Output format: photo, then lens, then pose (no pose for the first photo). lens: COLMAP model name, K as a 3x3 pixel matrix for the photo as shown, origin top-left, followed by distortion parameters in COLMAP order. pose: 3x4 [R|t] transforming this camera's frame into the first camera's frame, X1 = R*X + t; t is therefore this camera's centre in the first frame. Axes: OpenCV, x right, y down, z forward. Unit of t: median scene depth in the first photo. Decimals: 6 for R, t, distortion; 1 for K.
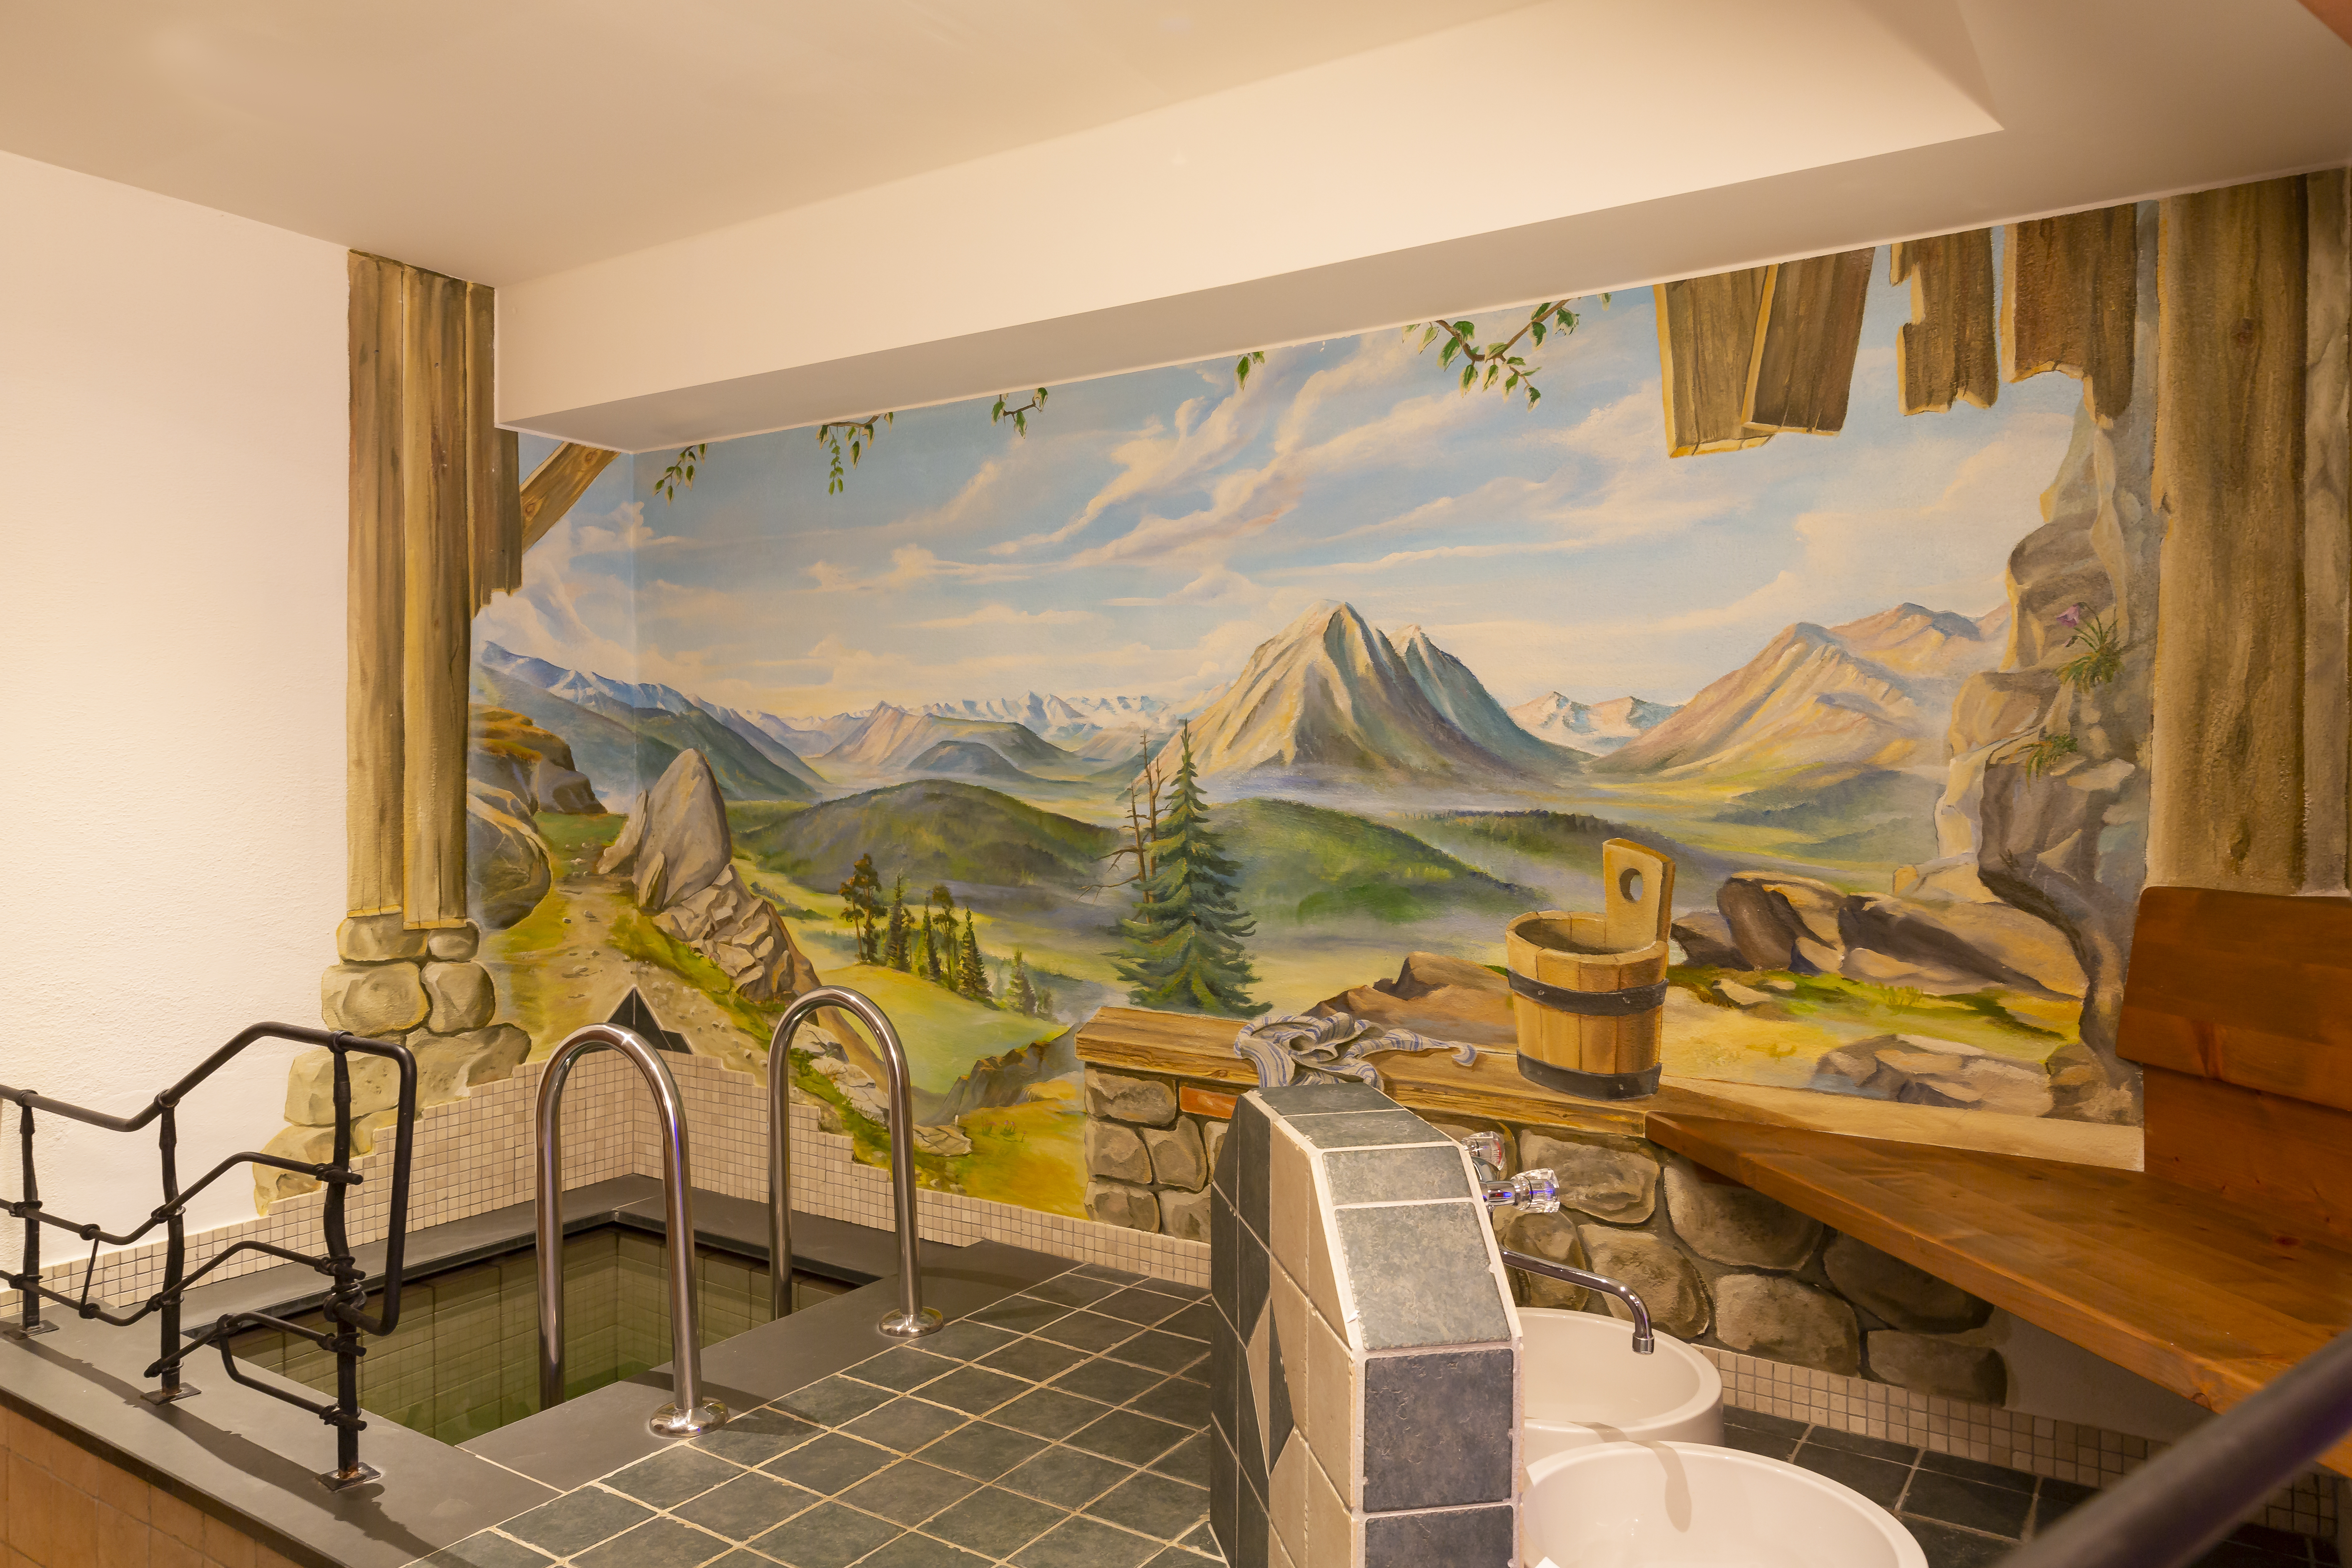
lens RADIAL K [[1536.7, 0, 1180.6], [0, 1536.7, 781.8], [0, 0, 1]] dist [0.003414, 0.005052]
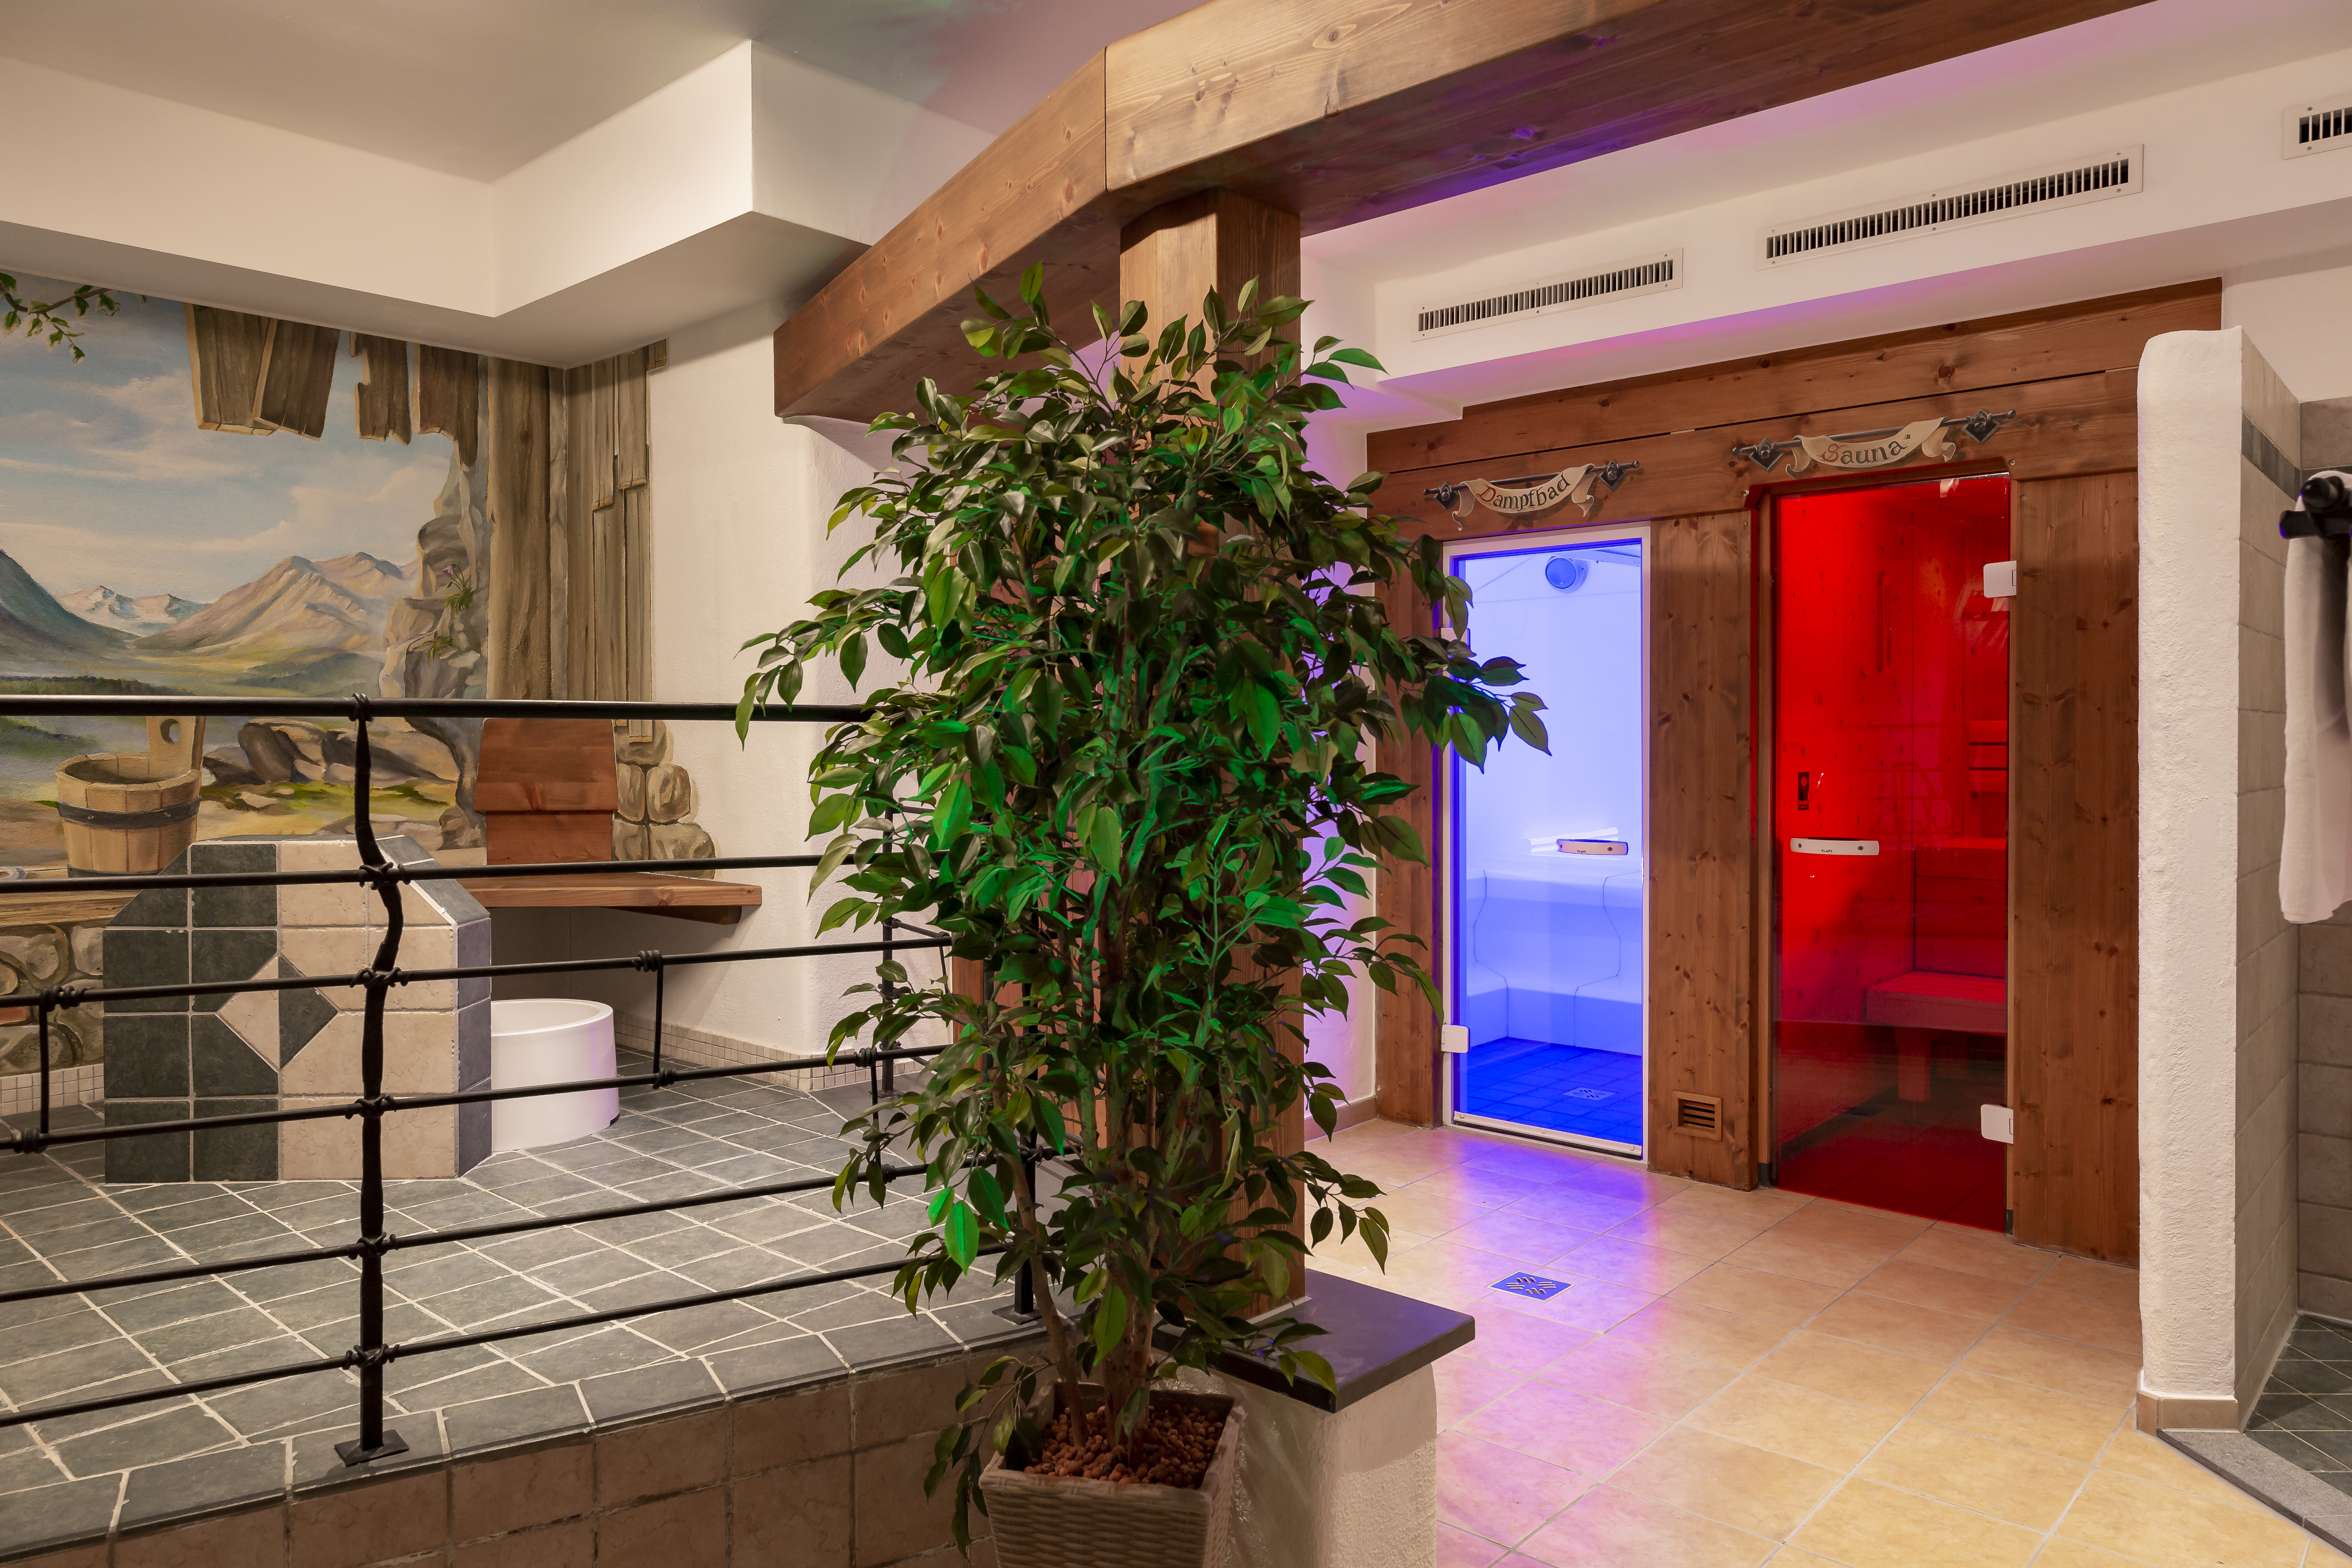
lens RADIAL K [[1521.6, 0, 1184.4], [0, 1521.6, 749.8], [0, 0, 1]] dist [0.005628, -0.000433]
pose [[0.157365, -0.019641, 0.987345, -0.875476], [0.010548, 0.999779, 0.018207, 0.065485], [-0.987484, 0.007549, 0.157538, -0.111335]]
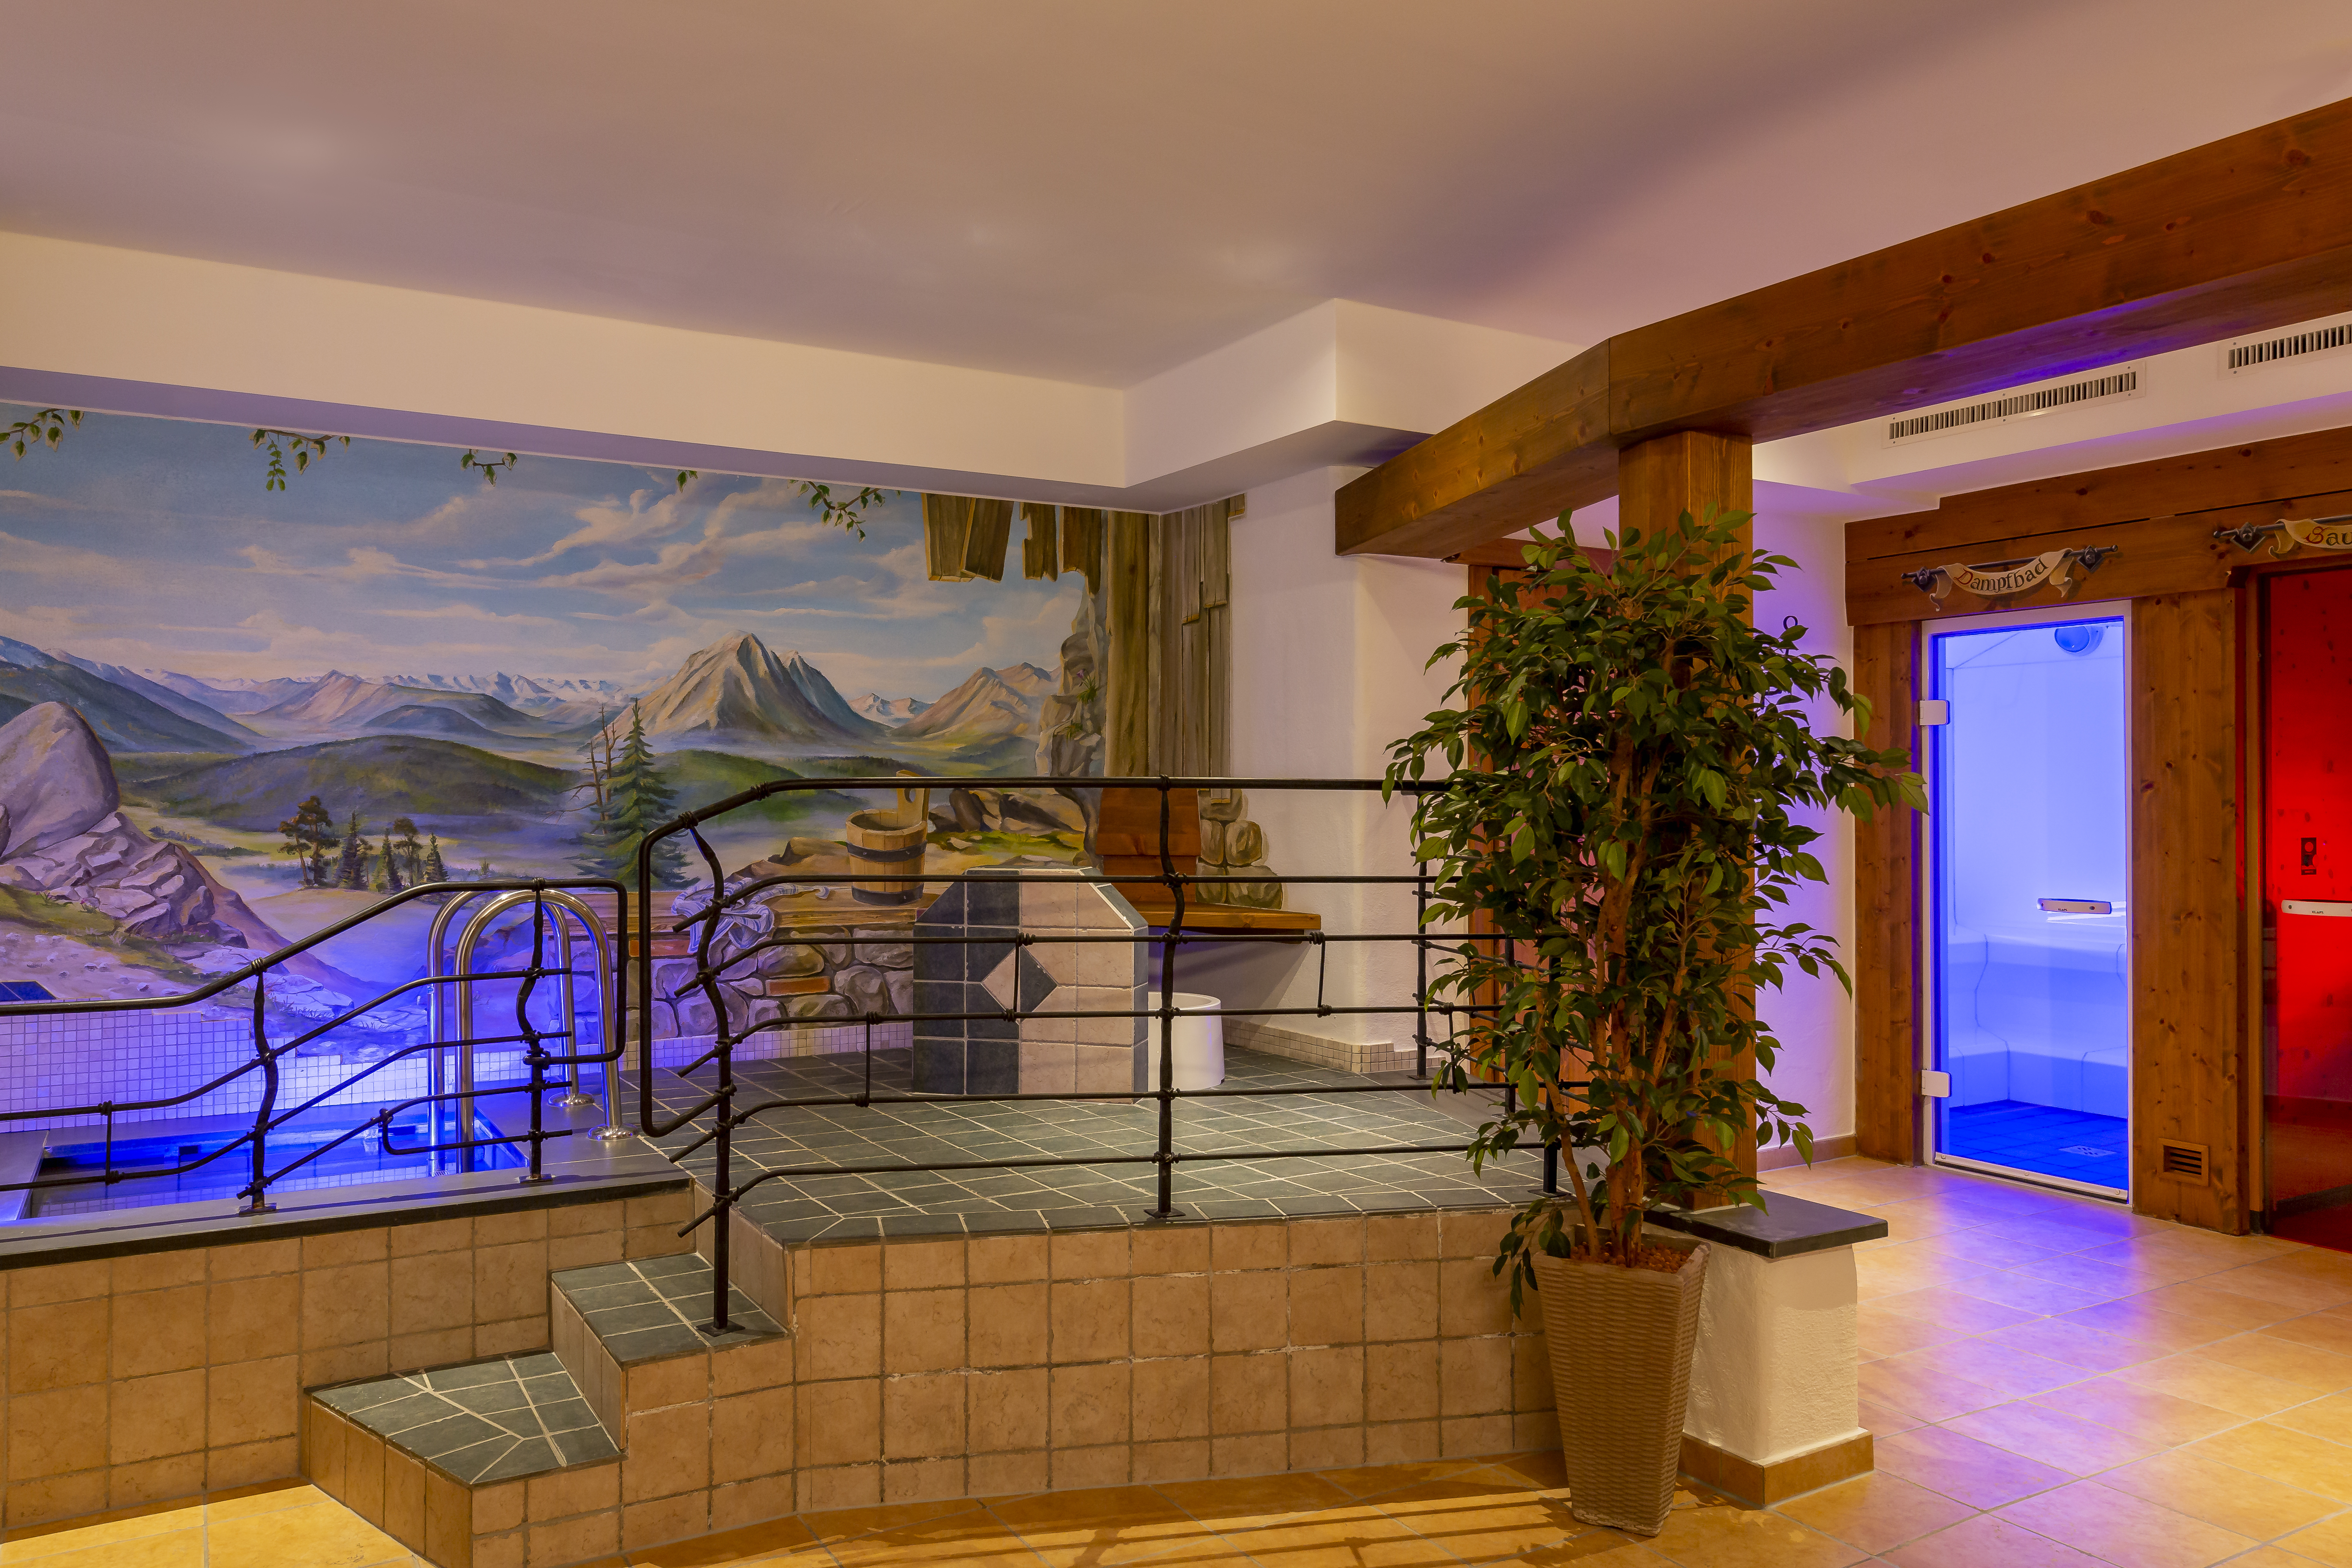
lens RADIAL K [[1521.7, 0, 1130.1], [0, 1521.7, 783.2], [0, 0, 1]] dist [0.005628, -0.000433]
pose [[0.477564, -0.001026, 0.878597, -1.222261], [0.009396, 0.999948, -0.003940, 0.061225], [-0.878547, 0.010137, 0.477548, -0.168354]]
